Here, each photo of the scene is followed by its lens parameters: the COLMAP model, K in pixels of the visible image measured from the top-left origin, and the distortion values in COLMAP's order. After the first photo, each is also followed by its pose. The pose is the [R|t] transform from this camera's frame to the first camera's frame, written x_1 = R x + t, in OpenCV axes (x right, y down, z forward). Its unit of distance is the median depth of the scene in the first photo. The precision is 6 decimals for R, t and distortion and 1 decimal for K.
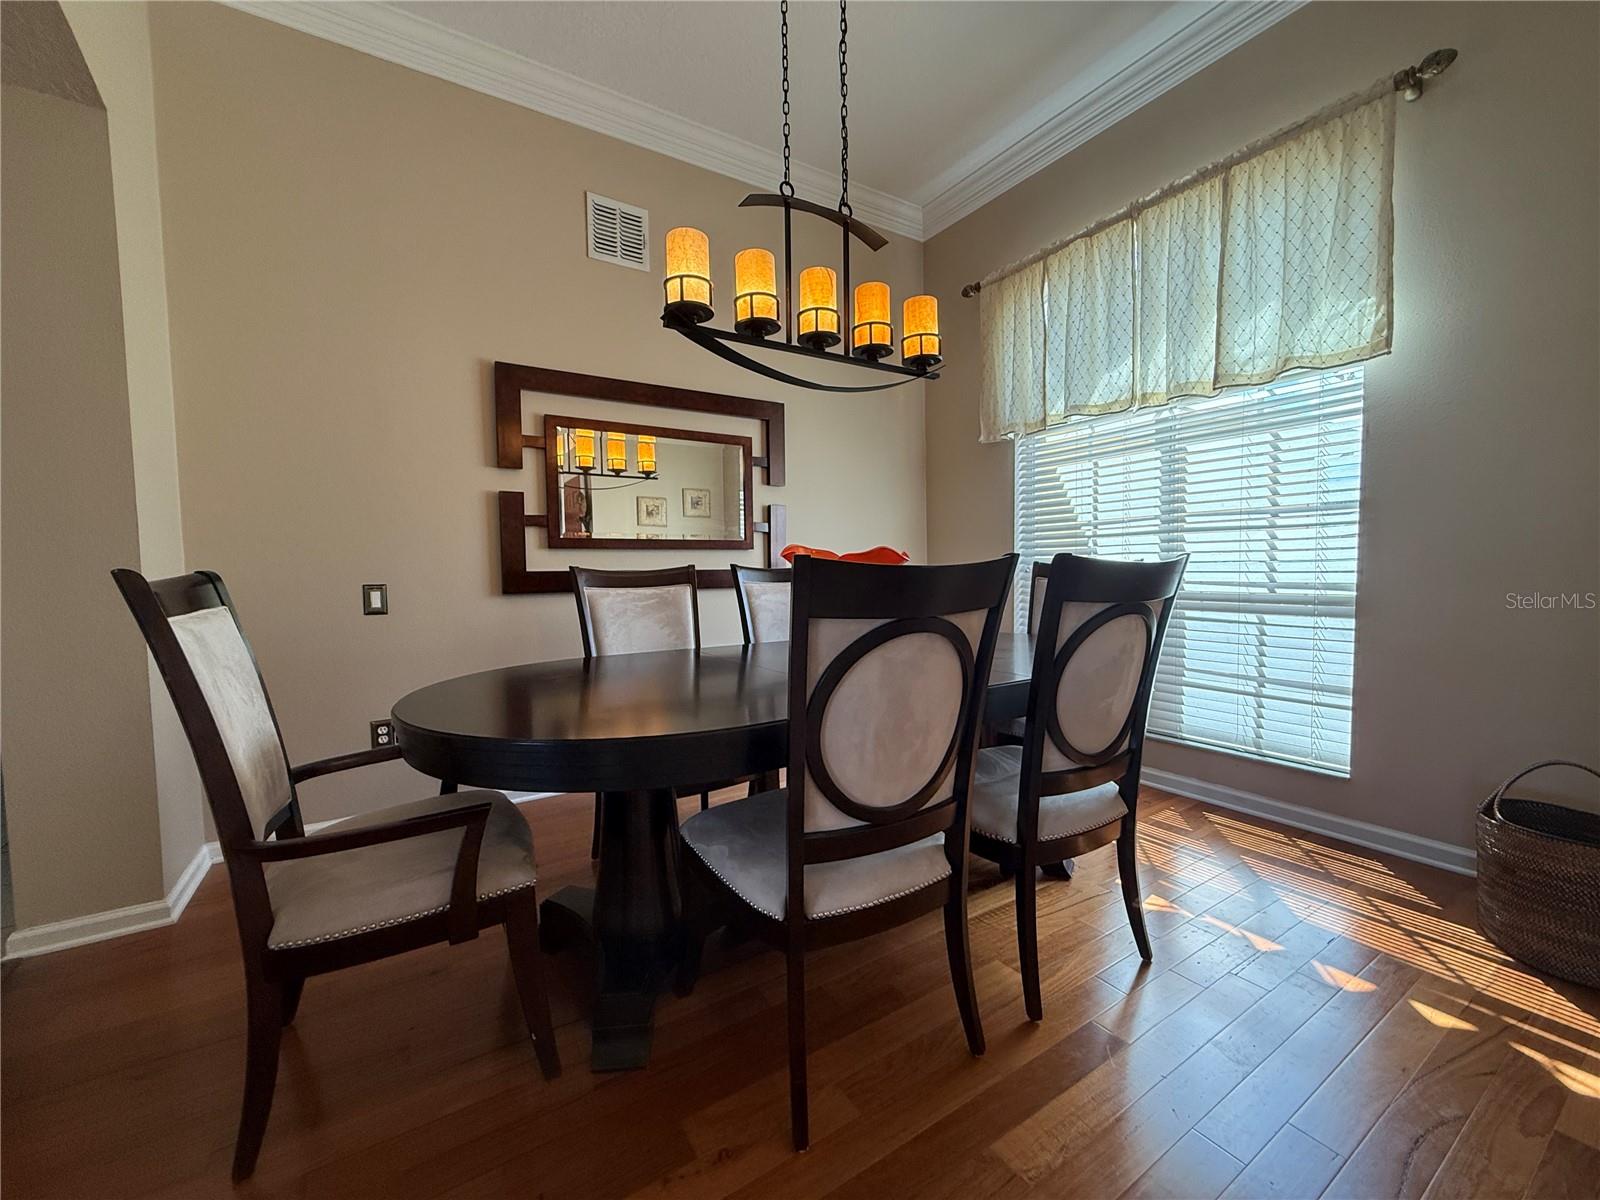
lens RADIAL K [[642.1, 0, 793.4], [0, 642.1, 603.2], [0, 0, 1]] dist [0.001216, -0.000188]
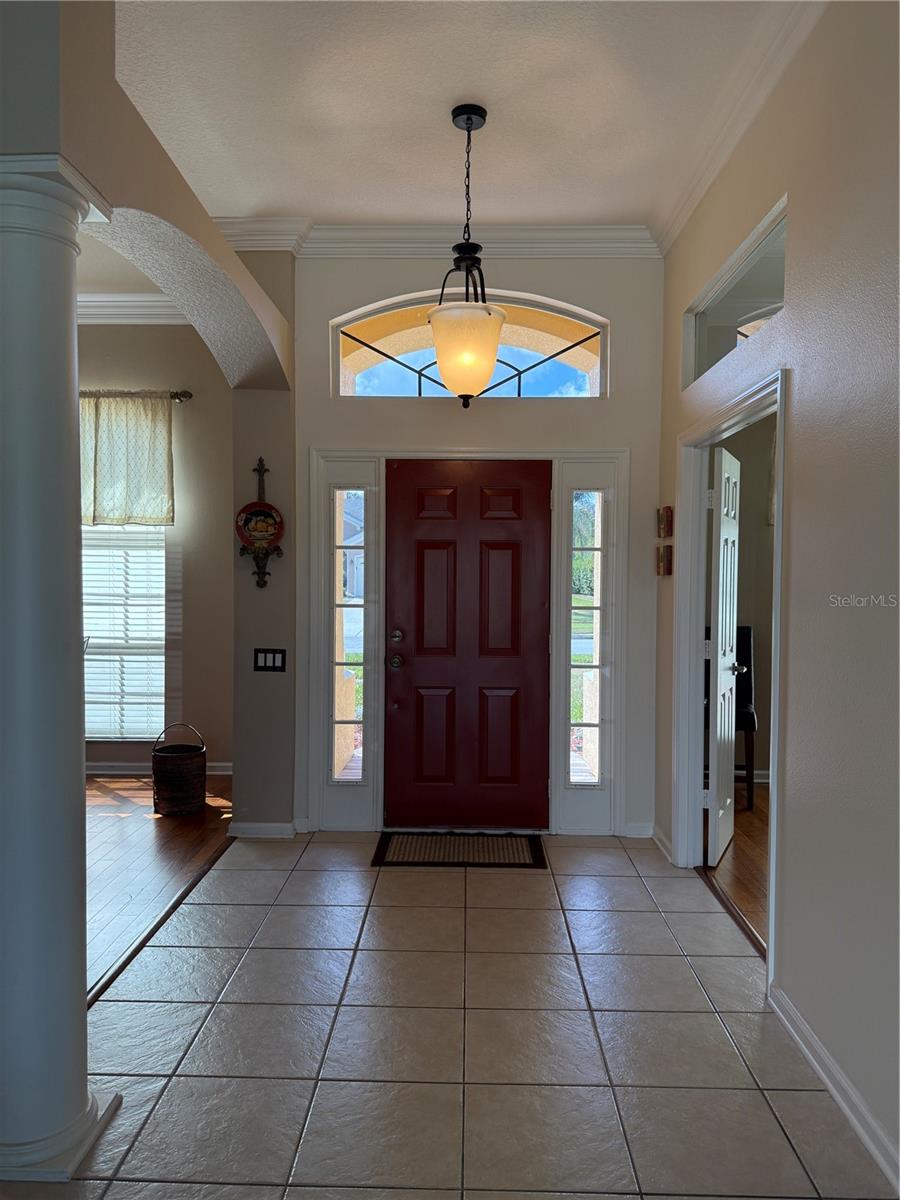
lens RADIAL K [[858.8, 0, 458.1], [0, 858.8, 596.8], [0, 0, 1]] dist [0.040608, -0.051194]
pose [[0.542203, -0.005070, 0.840233, -0.742119], [0.030989, 0.999422, -0.013967, -0.082047], [-0.839676, 0.033611, 0.542046, -1.039546]]
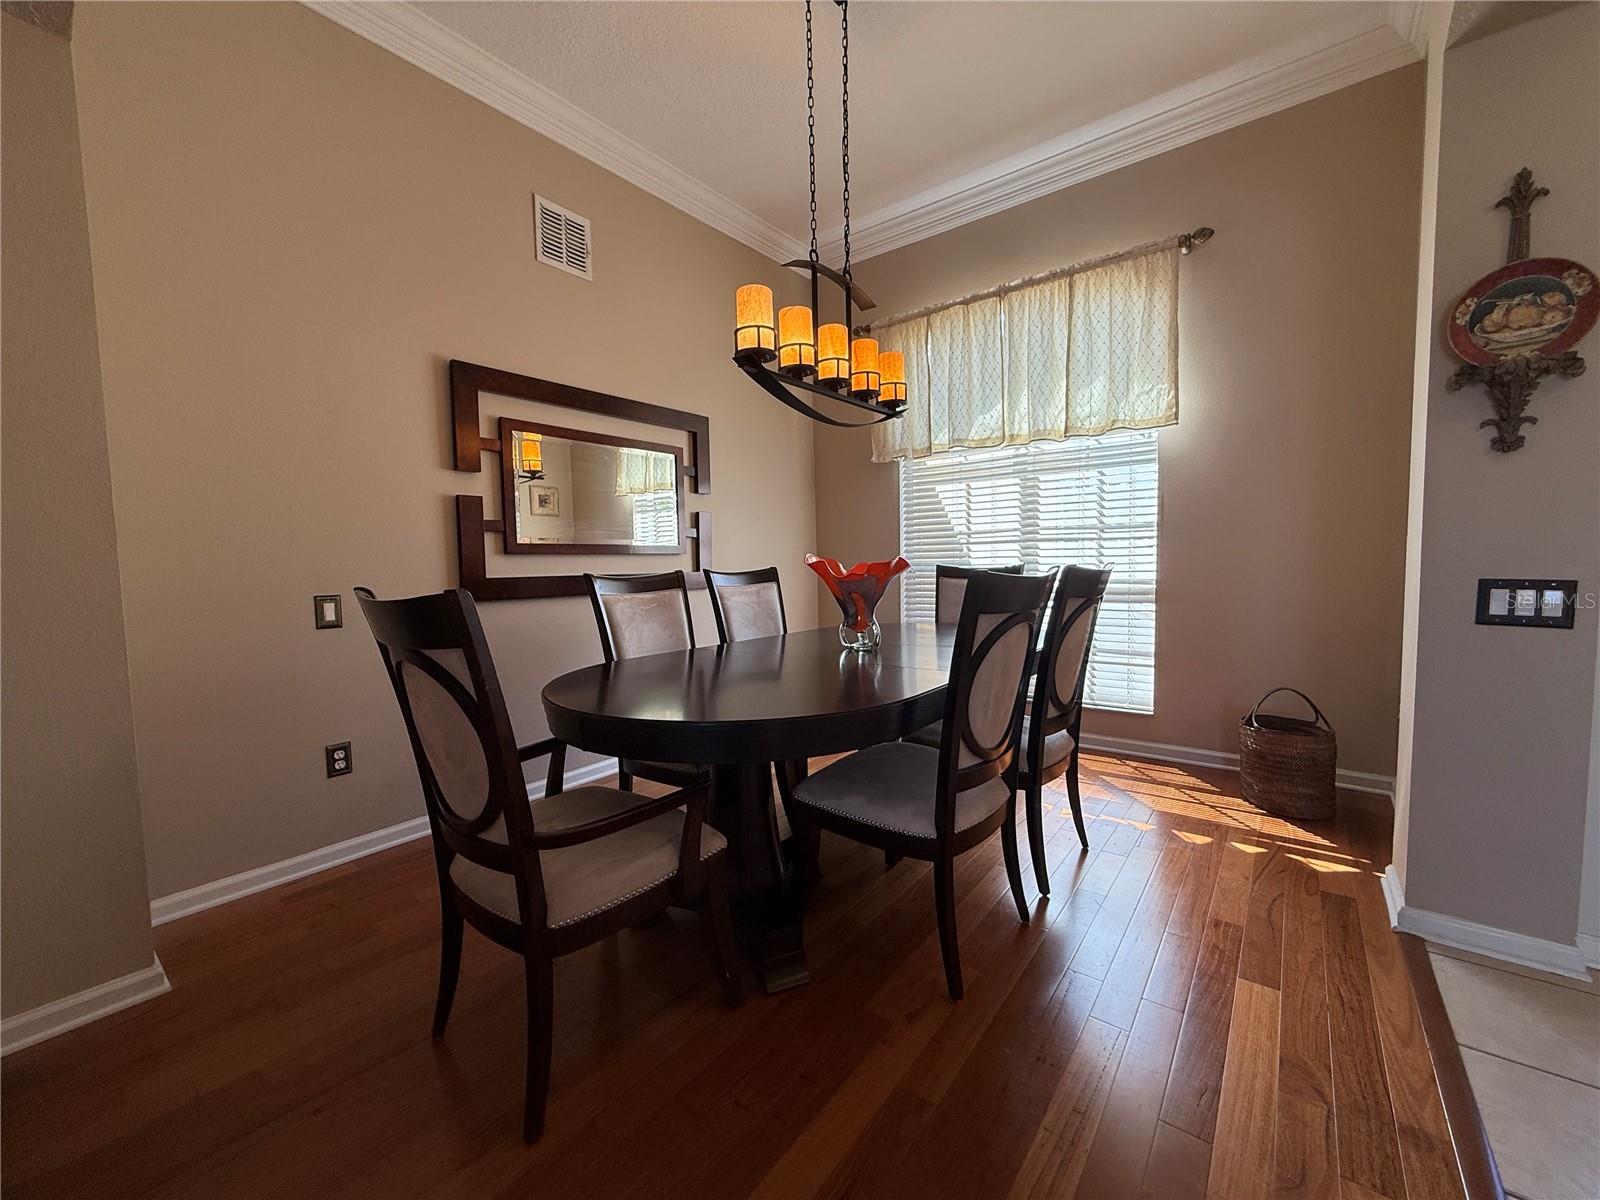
lens RADIAL K [[642.1, 0, 795.9], [0, 642.1, 603.8], [0, 0, 1]] dist [0.001216, -0.000188]
pose [[0.941421, -0.026800, 0.336167, -0.345286], [0.024865, 0.999640, 0.010060, -0.010115], [-0.336316, -0.001112, 0.941749, -0.082223]]
